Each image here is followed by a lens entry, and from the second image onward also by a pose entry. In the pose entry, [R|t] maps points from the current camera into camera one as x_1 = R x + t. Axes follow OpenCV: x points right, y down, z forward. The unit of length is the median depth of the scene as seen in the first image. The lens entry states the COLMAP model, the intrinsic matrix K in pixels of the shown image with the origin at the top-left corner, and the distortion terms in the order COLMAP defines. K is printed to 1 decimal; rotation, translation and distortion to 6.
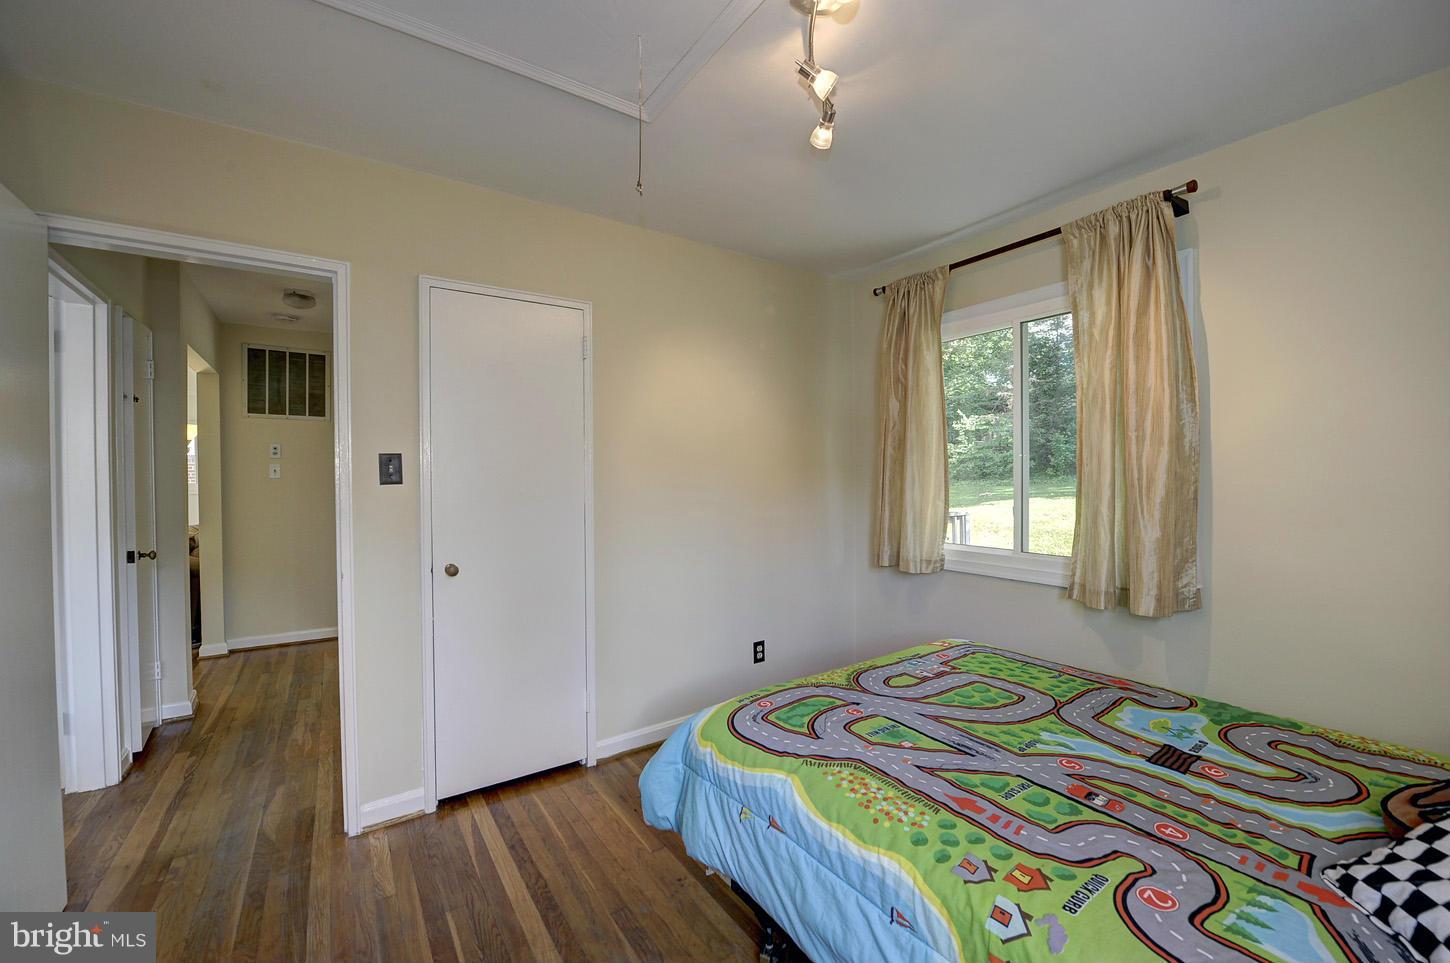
lens RADIAL K [[576.0, 0, 729.9], [0, 576.0, 481.5], [0, 0, 1]] dist [-0.021350, -0.000112]
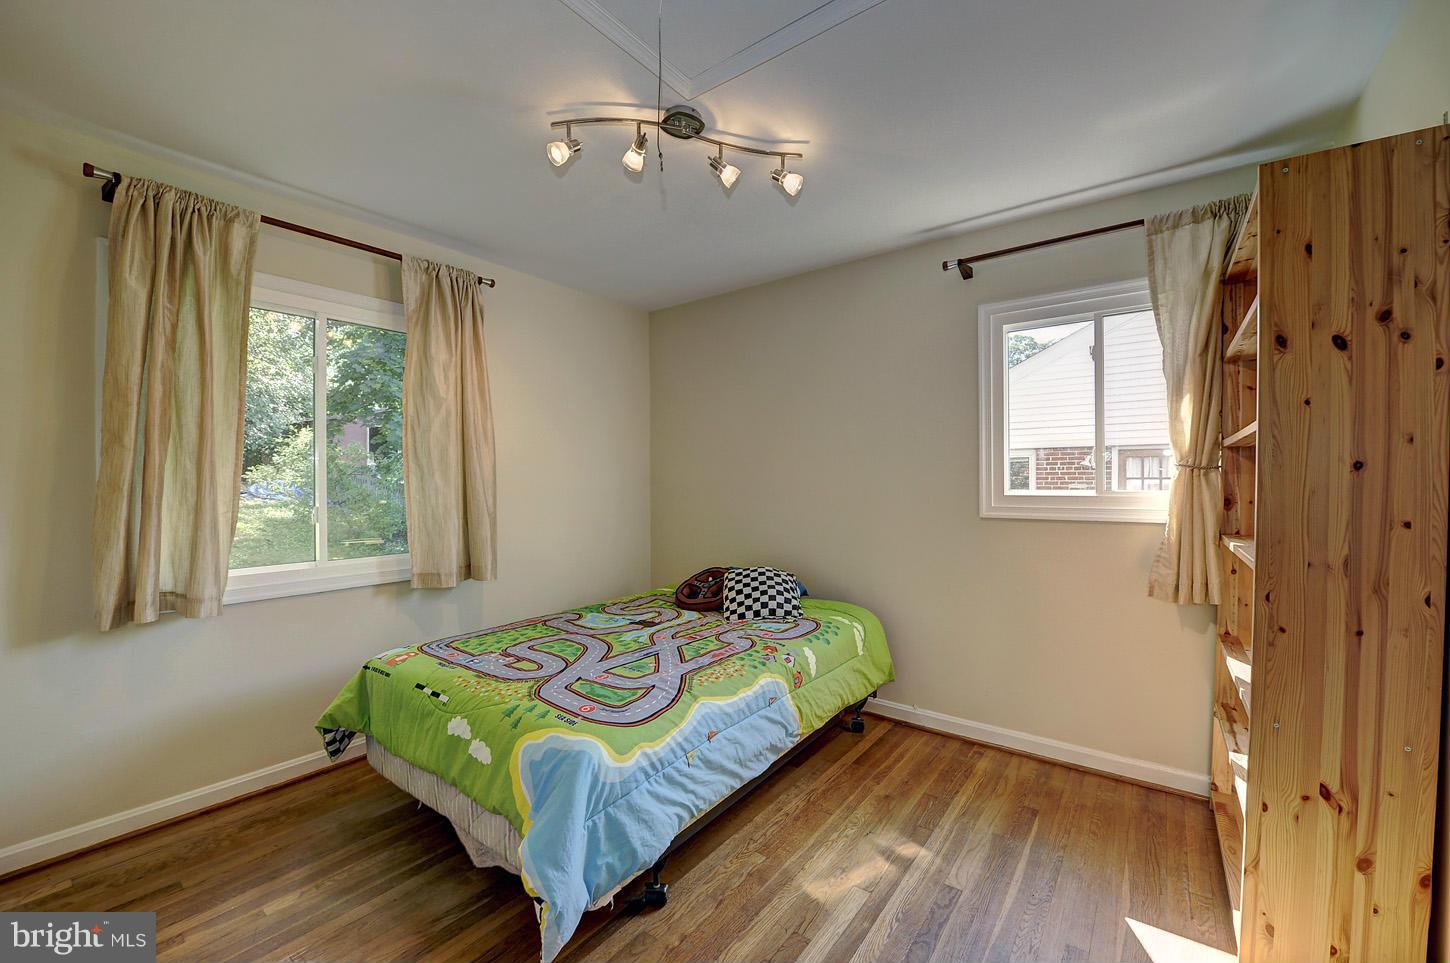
lens RADIAL K [[576.0, 0, 729.9], [0, 576.0, 481.5], [0, 0, 1]] dist [-0.021350, -0.000112]
pose [[-0.308497, -0.002628, 0.951222, -1.066138], [0.013441, 0.999884, 0.007122, -0.009114], [-0.951130, 0.014983, -0.308426, 1.188745]]
